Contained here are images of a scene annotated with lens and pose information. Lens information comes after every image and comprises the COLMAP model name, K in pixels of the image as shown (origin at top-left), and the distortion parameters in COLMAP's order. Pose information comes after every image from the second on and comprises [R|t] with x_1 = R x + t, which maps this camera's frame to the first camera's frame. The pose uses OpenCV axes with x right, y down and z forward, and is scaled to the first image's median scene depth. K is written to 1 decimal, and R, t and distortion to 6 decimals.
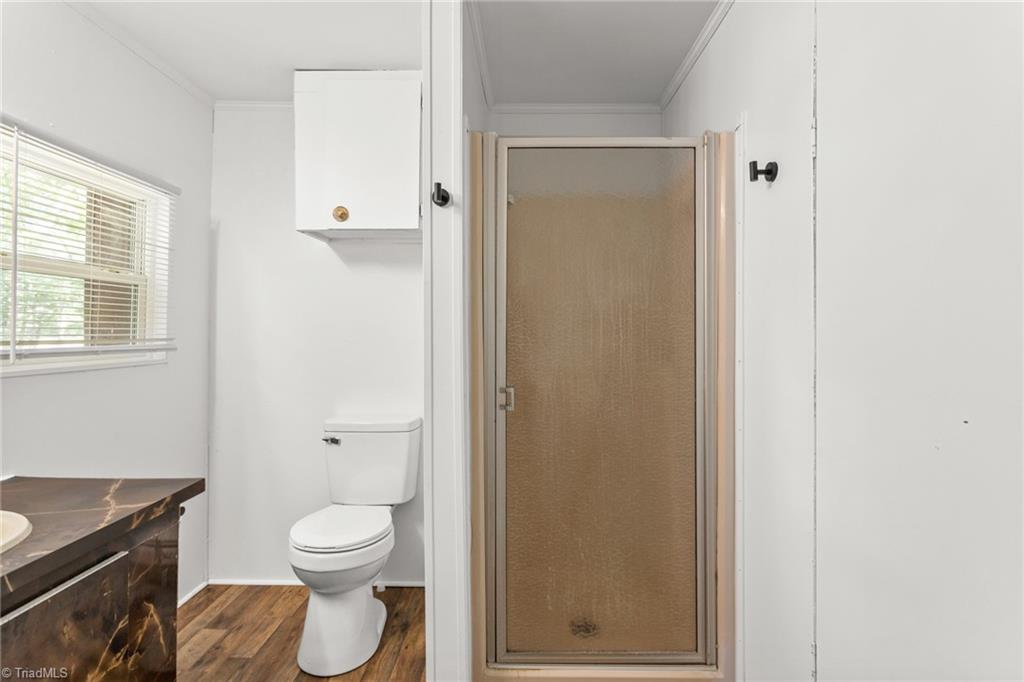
lens RADIAL K [[496.9, 0, 513.9], [0, 496.9, 332.6], [0, 0, 1]] dist [-0.005314, 0.002606]
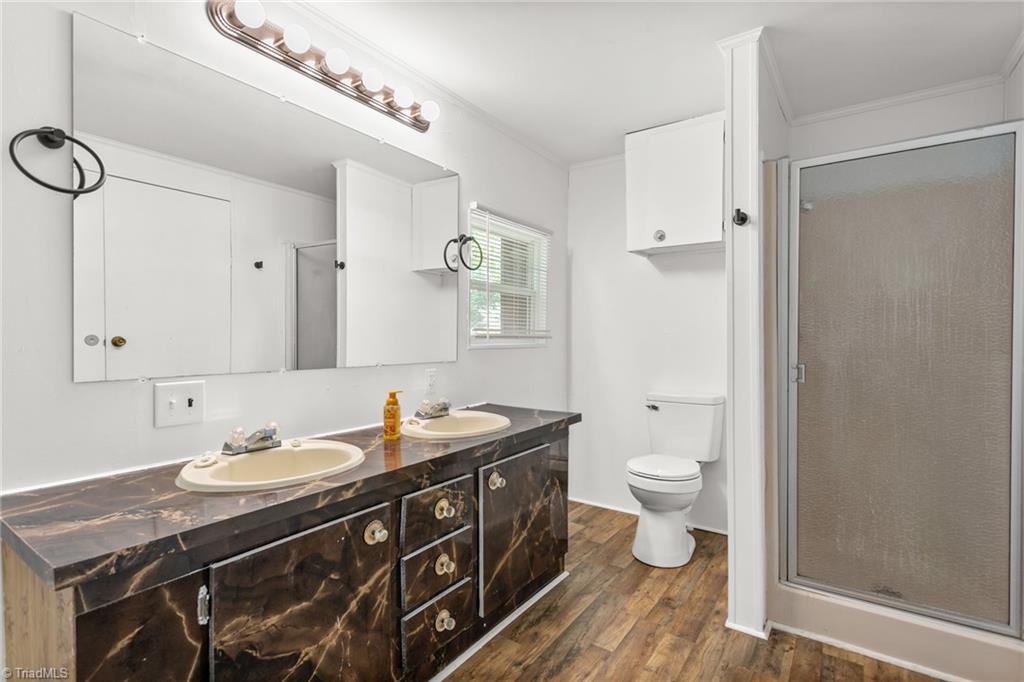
lens RADIAL K [[496.9, 0, 516.0], [0, 496.9, 337.4], [0, 0, 1]] dist [-0.005314, 0.002606]
pose [[0.836405, -0.000856, -0.548112, 0.067238], [0.000681, 1.000000, -0.000522, 0.039137], [0.548112, 0.000064, 0.836405, -0.376114]]
